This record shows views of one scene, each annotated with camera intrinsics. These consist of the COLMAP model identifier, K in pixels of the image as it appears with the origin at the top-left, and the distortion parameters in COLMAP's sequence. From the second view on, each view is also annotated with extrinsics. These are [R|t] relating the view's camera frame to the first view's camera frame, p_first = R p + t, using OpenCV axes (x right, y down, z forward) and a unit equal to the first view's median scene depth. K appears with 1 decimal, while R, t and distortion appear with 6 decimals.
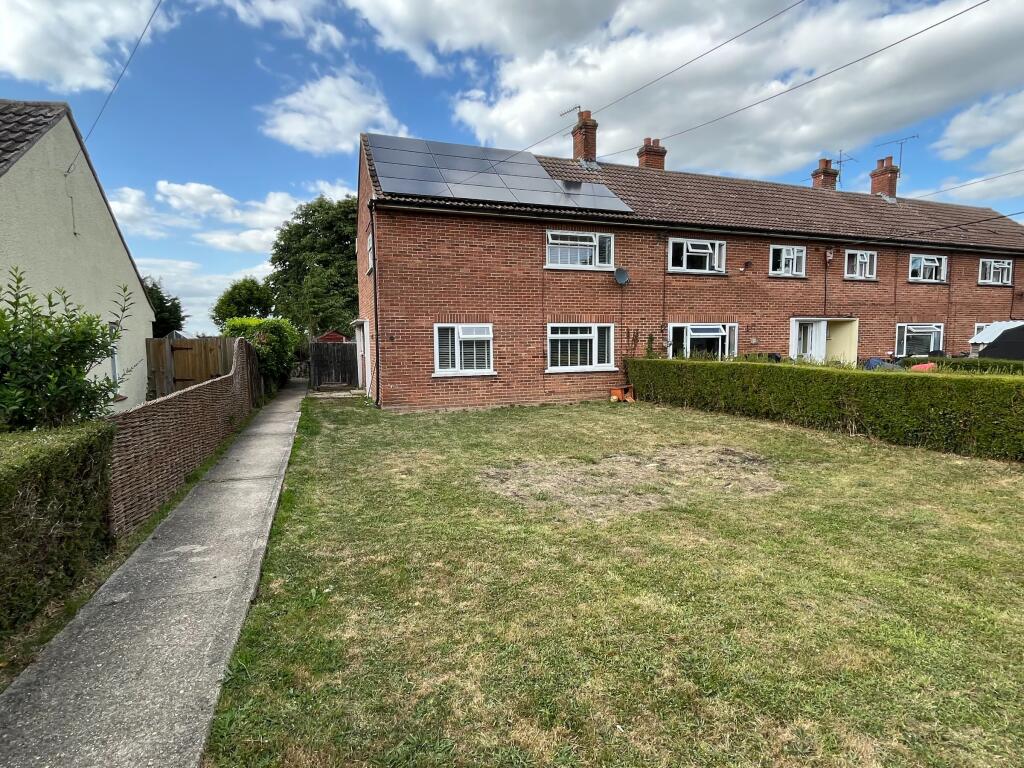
lens RADIAL K [[512.5, 0, 509.7], [0, 512.5, 384.4], [0, 0, 1]] dist [0.000329, 0.000428]
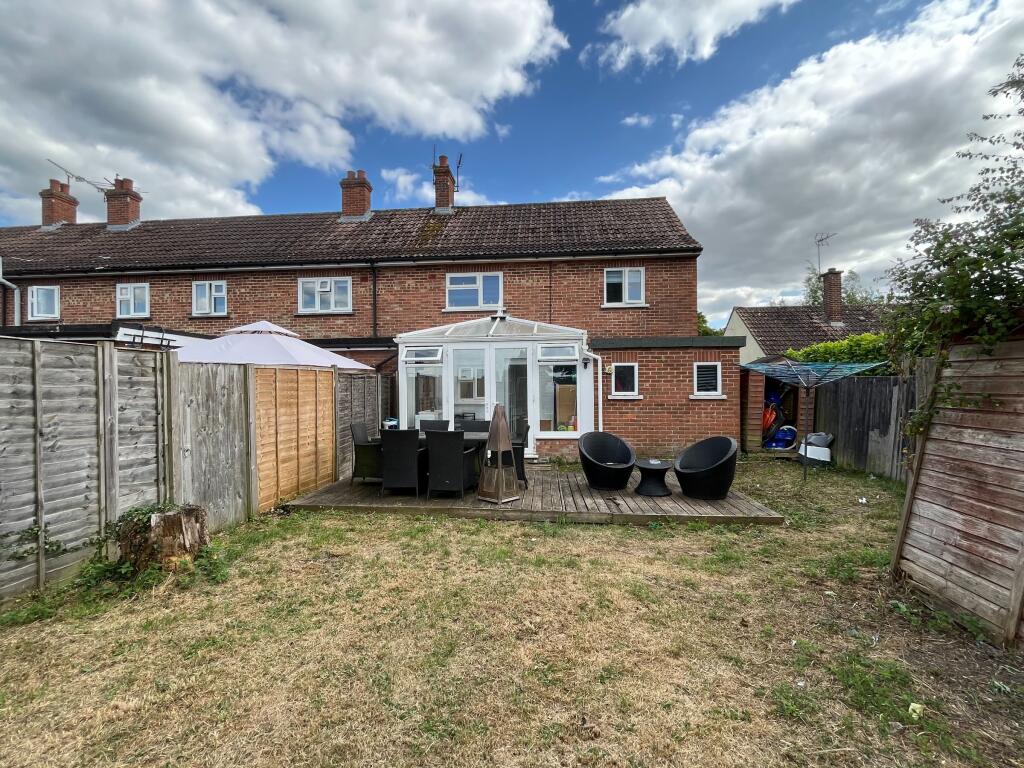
lens RADIAL K [[475.4, 0, 513.2], [0, 475.4, 385.6], [0, 0, 1]] dist [0.004653, 0.000592]
pose [[0.910032, 0.001732, -0.414534, 1.050460], [-0.030876, 0.997497, -0.063616, -0.046570], [0.413386, 0.070692, 0.907808, 0.384412]]
